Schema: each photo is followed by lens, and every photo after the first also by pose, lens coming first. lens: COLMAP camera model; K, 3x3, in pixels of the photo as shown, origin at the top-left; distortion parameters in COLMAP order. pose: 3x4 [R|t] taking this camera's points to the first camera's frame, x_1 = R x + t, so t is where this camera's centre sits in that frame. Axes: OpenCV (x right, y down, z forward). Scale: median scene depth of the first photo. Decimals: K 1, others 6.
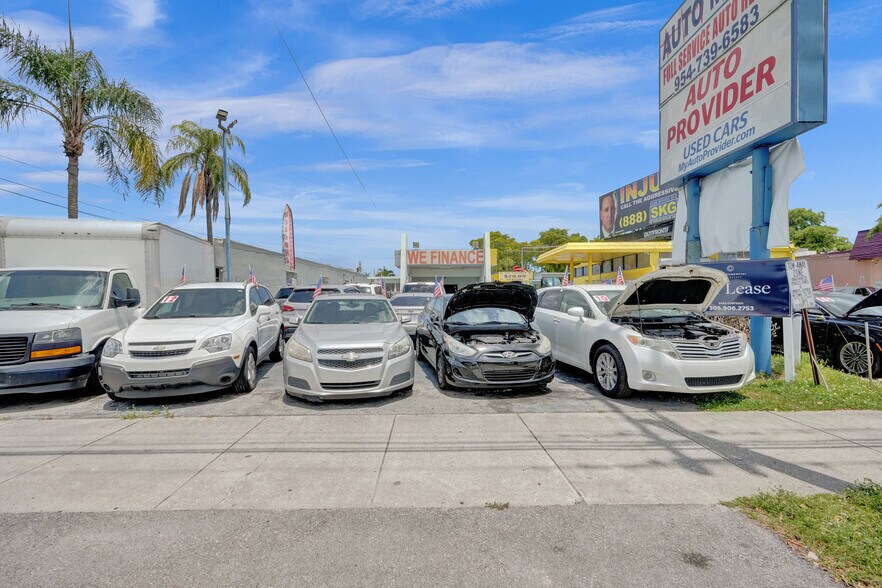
lens RADIAL K [[403.8, 0, 445.4], [0, 403.8, 304.2], [0, 0, 1]] dist [-0.001965, 0.000443]
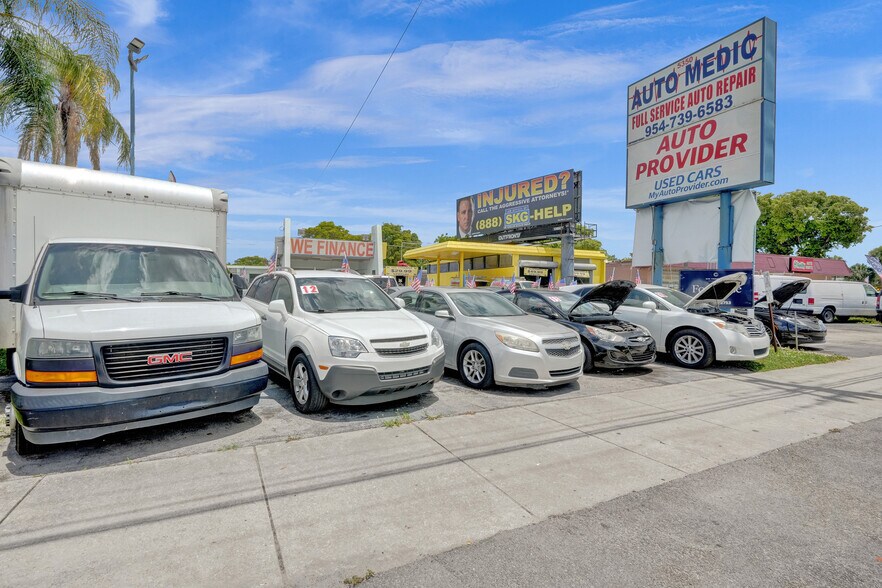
lens RADIAL K [[420.1, 0, 441.0], [0, 420.1, 294.0], [0, 0, 1]] dist [-0.001067, 0.000745]
pose [[0.897666, 0.012703, 0.440494, -0.749005], [-0.007308, 0.999876, -0.013943, 0.006699], [-0.440617, 0.009297, 0.897647, 0.092033]]
